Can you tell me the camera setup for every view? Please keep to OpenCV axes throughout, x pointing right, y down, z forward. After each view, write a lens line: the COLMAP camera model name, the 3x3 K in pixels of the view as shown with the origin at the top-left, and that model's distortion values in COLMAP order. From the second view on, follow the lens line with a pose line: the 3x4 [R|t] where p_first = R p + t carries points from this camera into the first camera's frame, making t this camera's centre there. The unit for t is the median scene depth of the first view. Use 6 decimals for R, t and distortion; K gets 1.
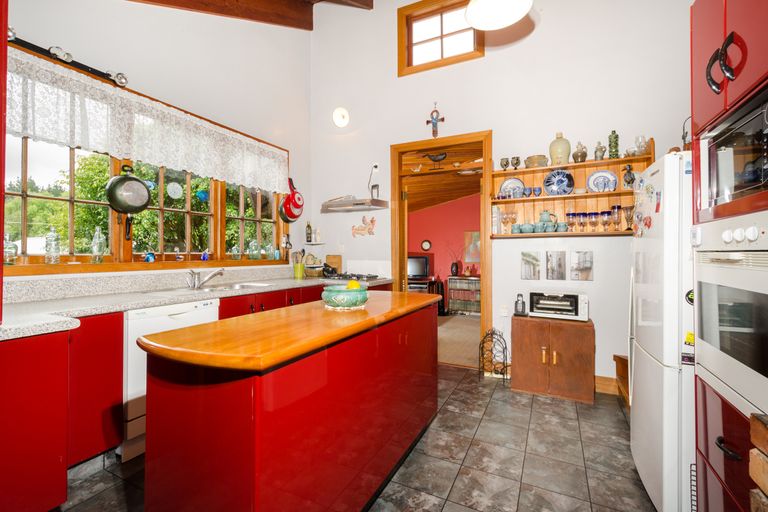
lens RADIAL K [[340.1, 0, 379.2], [0, 340.1, 250.0], [0, 0, 1]] dist [0.004594, -0.002693]
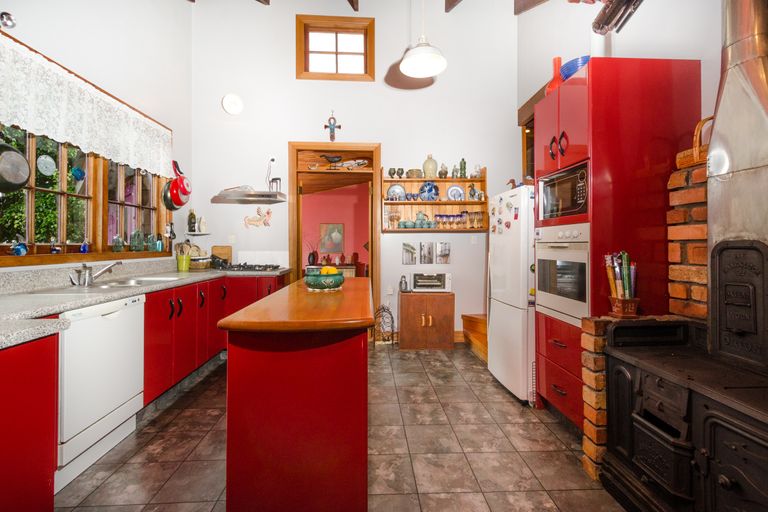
lens RADIAL K [[340.1, 0, 376.9], [0, 340.1, 242.2], [0, 0, 1]] dist [0.004594, -0.002693]
pose [[0.873287, 0.002424, 0.487200, -0.303772], [-0.004002, 0.999990, 0.002198, 0.000552], [-0.487189, -0.003869, 0.873288, -0.071246]]
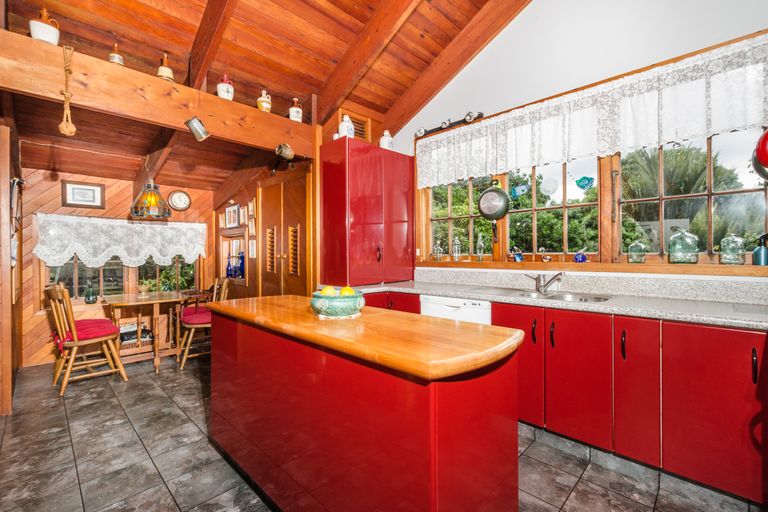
lens RADIAL K [[340.1, 0, 384.8], [0, 340.1, 255.2], [0, 0, 1]] dist [0.004594, -0.002693]
pose [[-0.303341, 0.001521, -0.952881, 0.418751], [0.011789, 0.999928, -0.002157, 0.010022], [0.952809, -0.011887, -0.303337, 0.824835]]
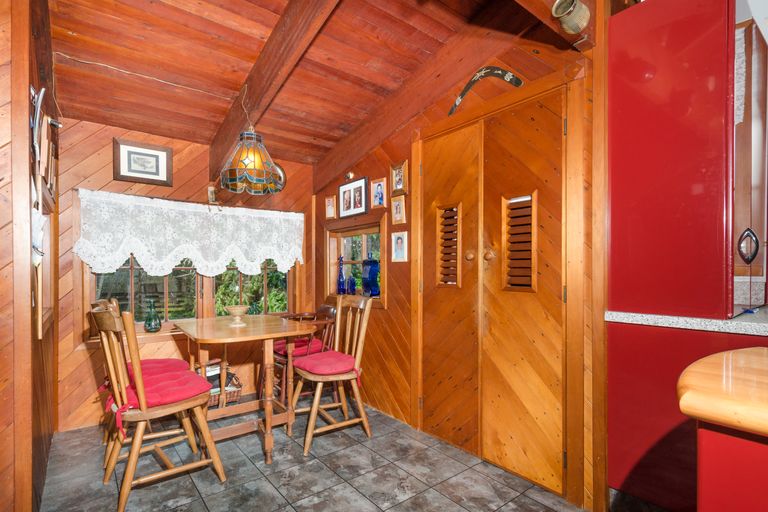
lens RADIAL K [[376.9, 0, 376.9], [0, 376.9, 273.5], [0, 0, 1]] dist [-0.002553, 0.000168]
pose [[-0.422320, 0.002812, -0.906443, 0.286251], [0.007748, 0.999970, -0.000507, 0.023237], [0.906414, -0.007238, -0.422329, 0.564329]]
